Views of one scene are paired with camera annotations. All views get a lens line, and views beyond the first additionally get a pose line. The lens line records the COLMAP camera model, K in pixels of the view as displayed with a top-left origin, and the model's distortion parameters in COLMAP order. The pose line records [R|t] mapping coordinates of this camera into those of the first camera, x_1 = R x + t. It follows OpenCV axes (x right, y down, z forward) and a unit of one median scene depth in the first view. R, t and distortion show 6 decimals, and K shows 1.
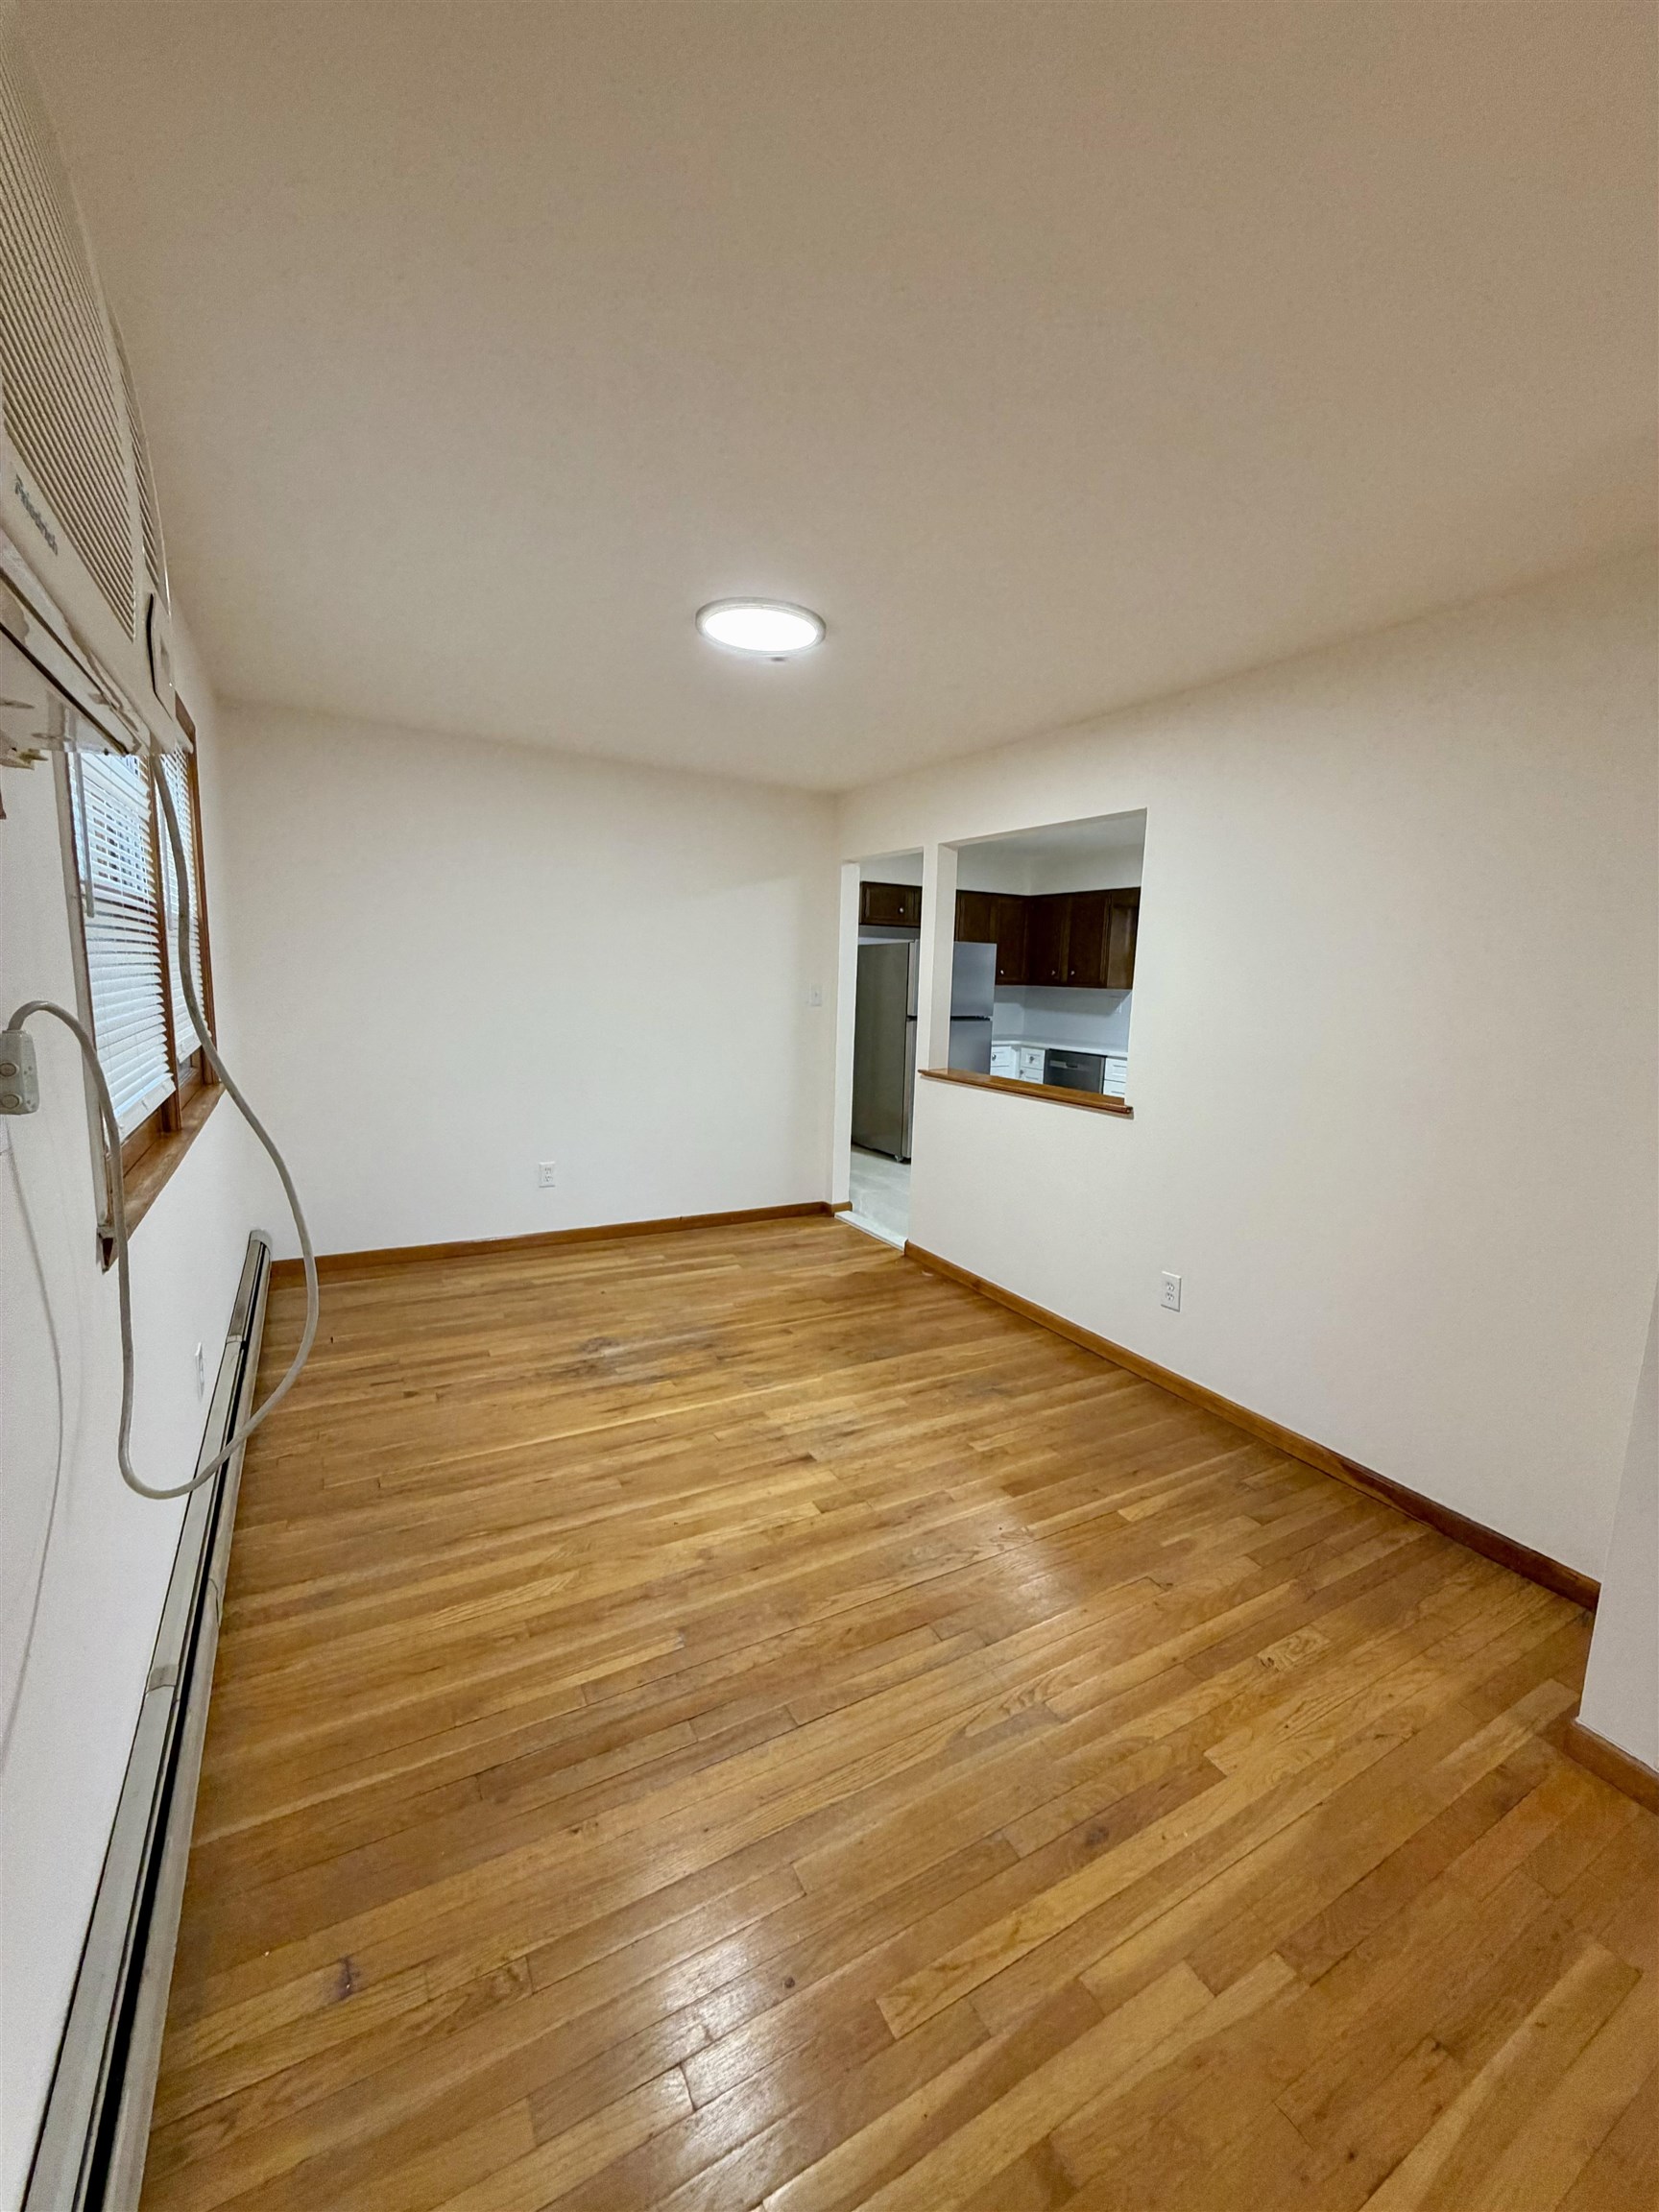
lens RADIAL K [[880.1, 0, 822.9], [0, 880.1, 1100.1], [0, 0, 1]] dist [0.000536, 0.000296]
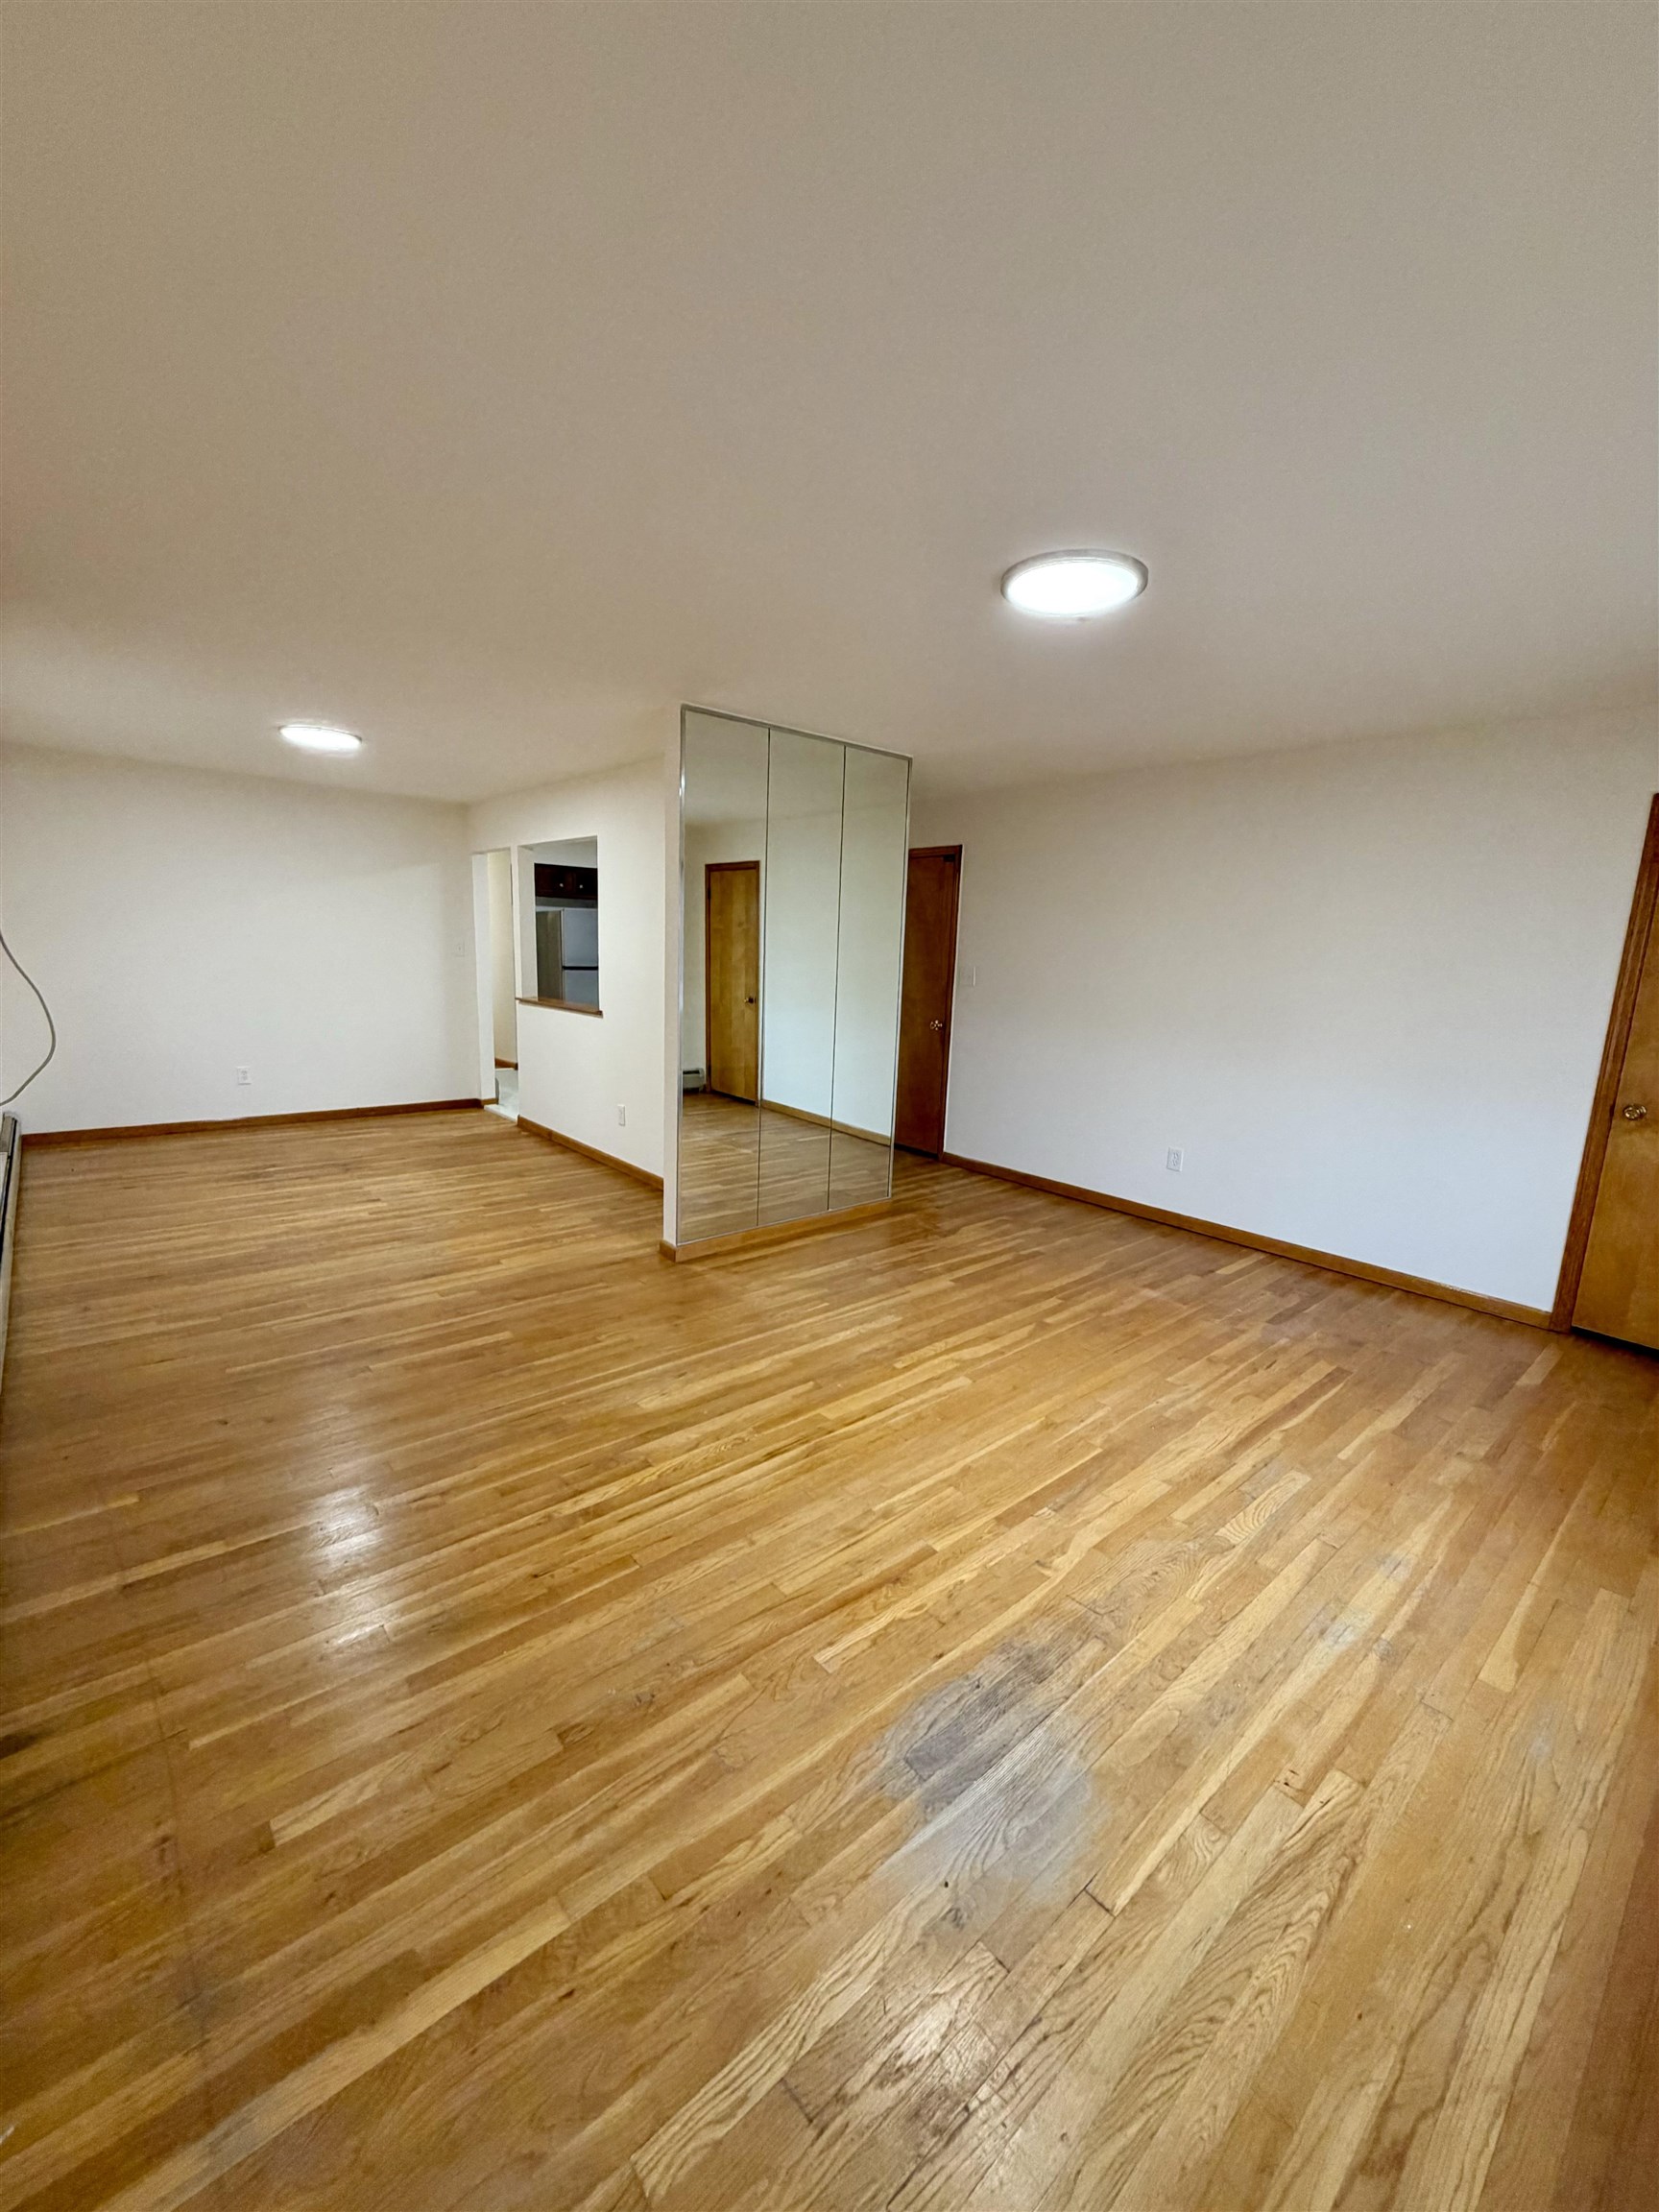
lens RADIAL K [[880.1, 0, 822.9], [0, 880.1, 1100.1], [0, 0, 1]] dist [0.000536, 0.000296]
pose [[0.980929, -0.031339, 0.191823, 0.524121], [0.024405, 0.998964, 0.038401, 0.150041], [-0.192828, -0.032987, 0.980678, -0.911231]]
